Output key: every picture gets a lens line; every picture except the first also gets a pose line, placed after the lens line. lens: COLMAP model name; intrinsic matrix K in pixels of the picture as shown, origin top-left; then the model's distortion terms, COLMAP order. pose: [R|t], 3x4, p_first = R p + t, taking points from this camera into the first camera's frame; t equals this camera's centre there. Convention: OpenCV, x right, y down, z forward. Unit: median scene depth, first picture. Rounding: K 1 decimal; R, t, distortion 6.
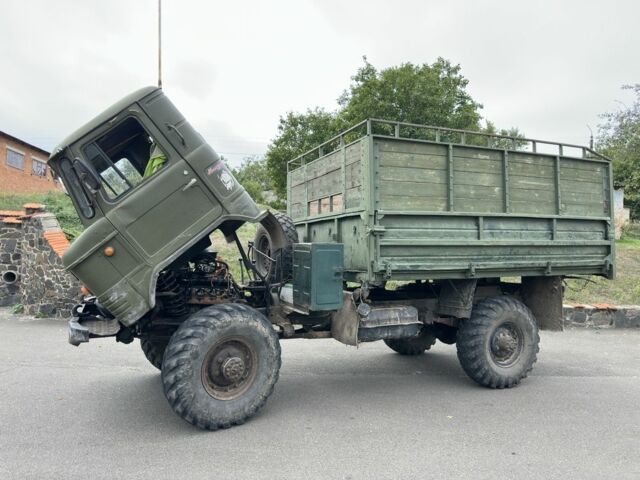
lens RADIAL K [[458.6, 0, 312.5], [0, 458.6, 238.2], [0, 0, 1]] dist [0.003559, -0.003103]
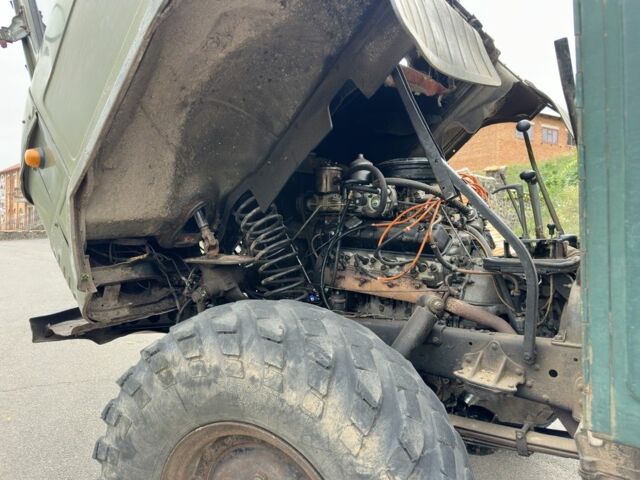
lens RADIAL K [[458.6, 0, 312.5], [0, 458.6, 238.2], [0, 0, 1]] dist [0.003559, -0.003103]
pose [[0.493835, 0.016813, -0.869393, 0.058389], [0.036260, 0.998545, 0.039907, 0.072408], [0.868799, -0.051231, 0.492507, 0.687043]]
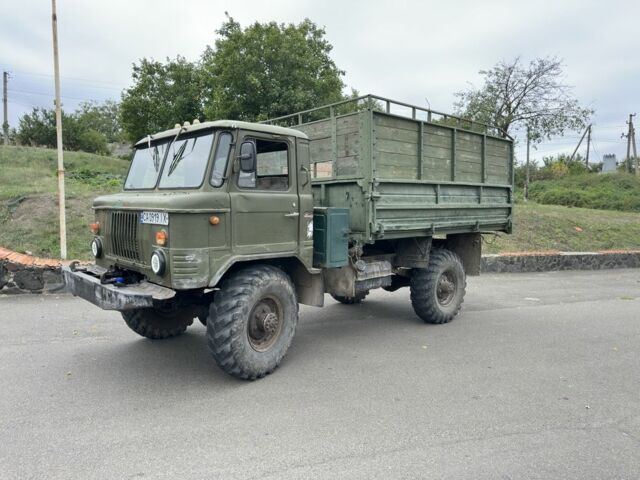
lens RADIAL K [[454.8, 0, 320.0], [0, 454.8, 240.0], [0, 0, 1]] dist [0.066844, -0.088447]
pose [[0.941018, -0.024363, 0.337479, -0.316684], [-0.007333, 0.995702, 0.092329, -0.009946], [-0.338277, -0.089358, 0.936794, -0.027208]]
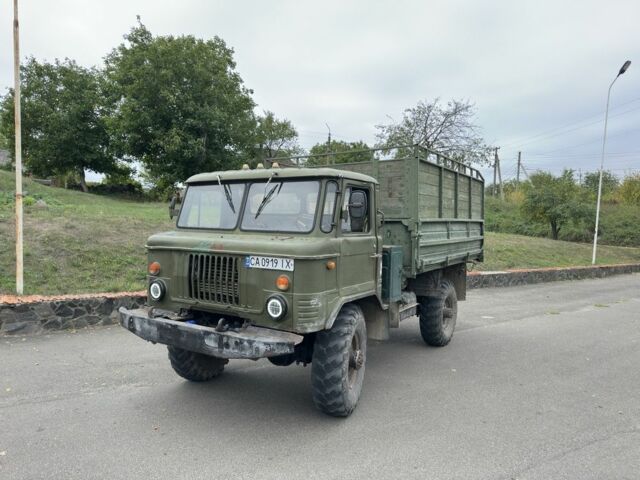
lens RADIAL K [[459.8, 0, 322.4], [0, 459.8, 232.8], [0, 0, 1]] dist [0.024069, -0.001319]
pose [[0.825616, -0.002988, 0.564225, -0.669614], [-0.022966, 0.998979, 0.038897, -0.055520], [-0.563765, -0.045072, 0.824705, 0.089205]]
